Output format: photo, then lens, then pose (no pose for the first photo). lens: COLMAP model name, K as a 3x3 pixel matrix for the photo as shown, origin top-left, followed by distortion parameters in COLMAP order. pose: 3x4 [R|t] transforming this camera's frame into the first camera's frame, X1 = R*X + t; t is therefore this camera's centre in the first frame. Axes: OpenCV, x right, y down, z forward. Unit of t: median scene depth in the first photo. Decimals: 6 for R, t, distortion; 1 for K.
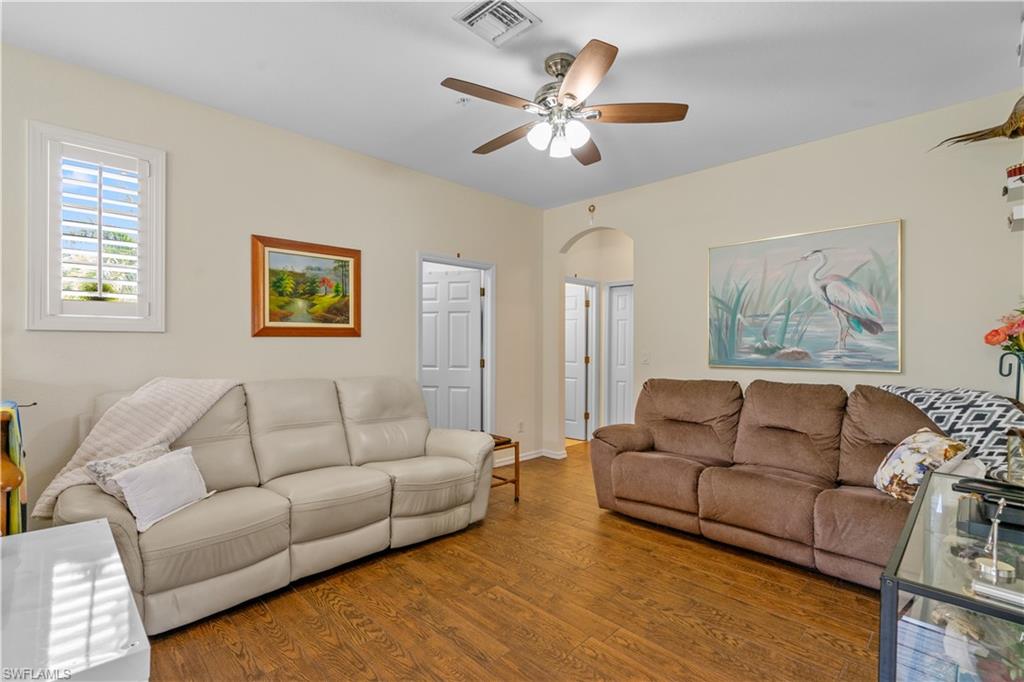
lens RADIAL K [[470.1, 0, 505.5], [0, 470.1, 340.3], [0, 0, 1]] dist [-0.006756, 0.002996]
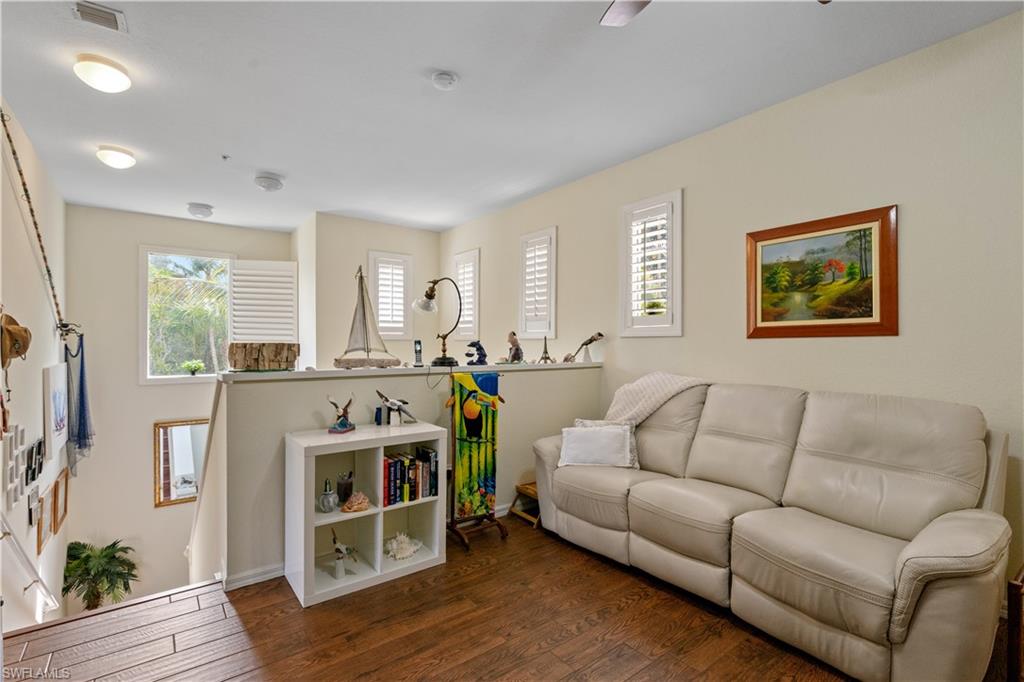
lens RADIAL K [[470.1, 0, 517.8], [0, 470.1, 346.9], [0, 0, 1]] dist [-0.006756, 0.002996]
pose [[-0.113099, 0.001022, -0.993583, 0.464716], [0.004717, 0.999989, 0.000492, 0.006864], [0.993573, -0.004631, -0.113103, 0.618799]]
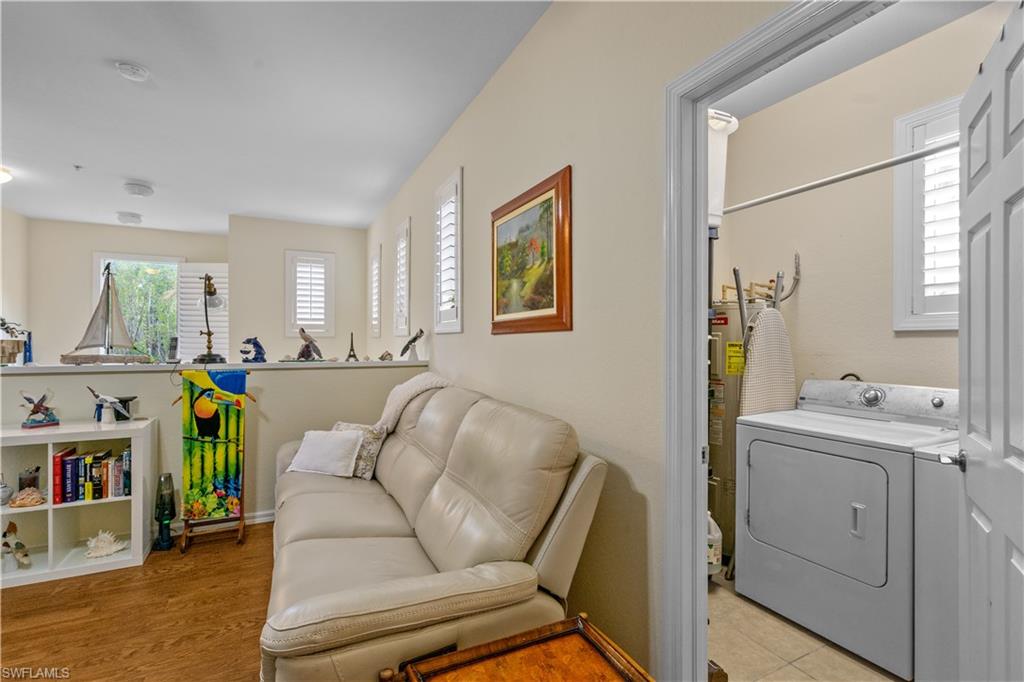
lens RADIAL K [[470.1, 0, 516.9], [0, 470.1, 339.7], [0, 0, 1]] dist [-0.006756, 0.002996]
pose [[-0.296236, -0.009702, -0.955066, 0.238350], [0.002331, 0.999938, -0.010881, 0.010312], [0.955112, -0.005450, -0.296195, 1.251041]]
